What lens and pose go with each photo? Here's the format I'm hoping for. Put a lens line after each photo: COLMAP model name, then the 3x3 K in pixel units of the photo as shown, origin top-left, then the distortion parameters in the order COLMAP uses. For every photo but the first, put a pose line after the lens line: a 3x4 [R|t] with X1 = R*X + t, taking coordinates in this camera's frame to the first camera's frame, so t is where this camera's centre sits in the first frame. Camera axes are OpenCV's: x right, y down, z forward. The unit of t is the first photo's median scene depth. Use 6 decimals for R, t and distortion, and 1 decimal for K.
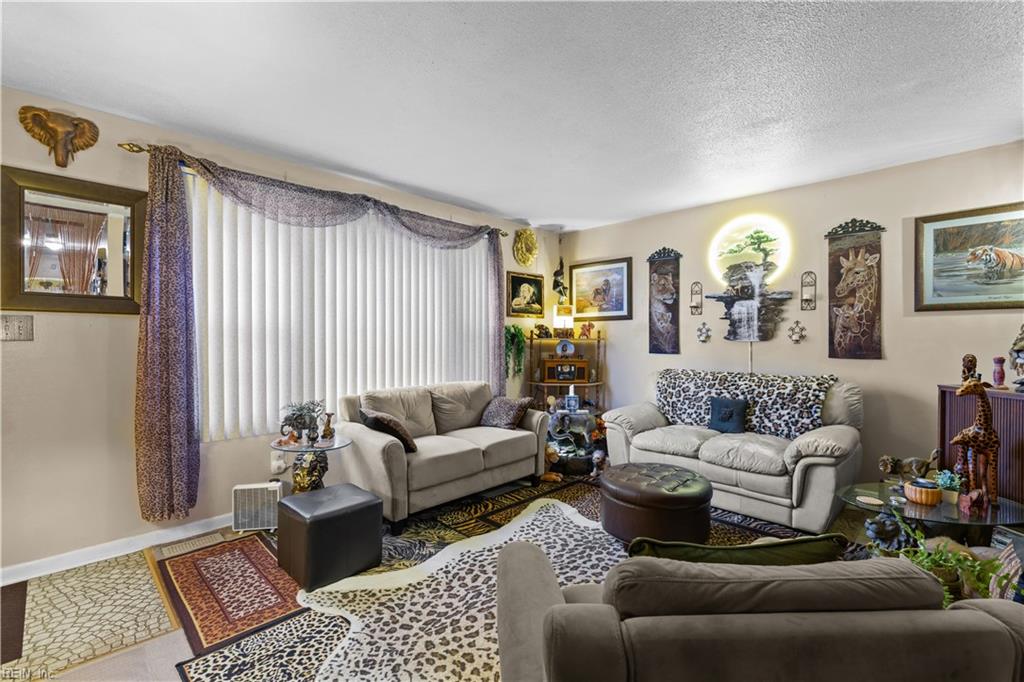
lens RADIAL K [[445.1, 0, 516.3], [0, 445.1, 341.3], [0, 0, 1]] dist [0.003317, 0.000156]
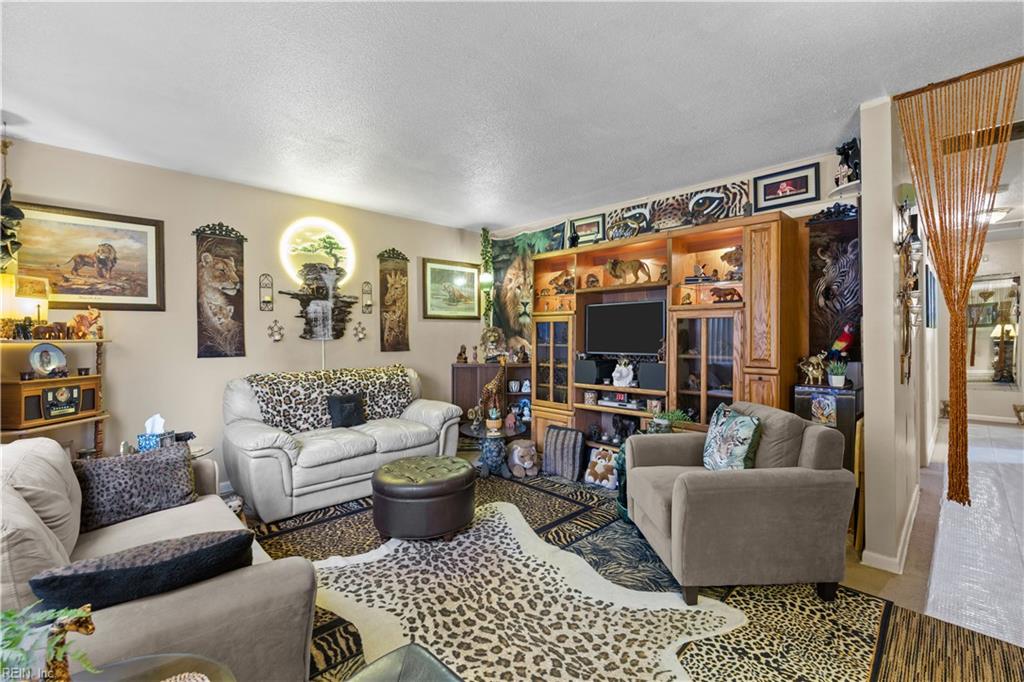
lens RADIAL K [[445.1, 0, 512.2], [0, 445.1, 334.6], [0, 0, 1]] dist [0.003317, 0.000156]
pose [[0.025016, -0.000434, 0.999687, -0.554653], [0.013174, 0.999913, 0.000104, -0.006934], [-0.999600, 0.013167, 0.025020, 0.576647]]
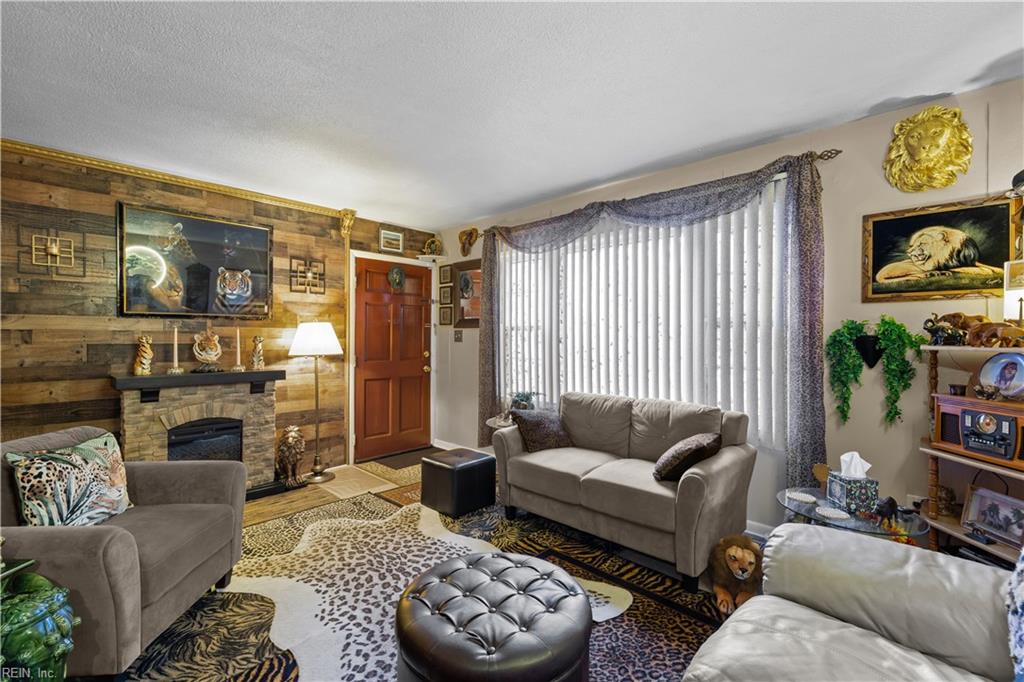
lens RADIAL K [[445.1, 0, 516.3], [0, 445.1, 339.5], [0, 0, 1]] dist [0.003317, 0.000156]
pose [[0.020632, 0.003972, -0.999779, 0.653083], [-0.008436, 0.999957, 0.003799, -0.014524], [0.999752, 0.008356, 0.020664, 0.765118]]
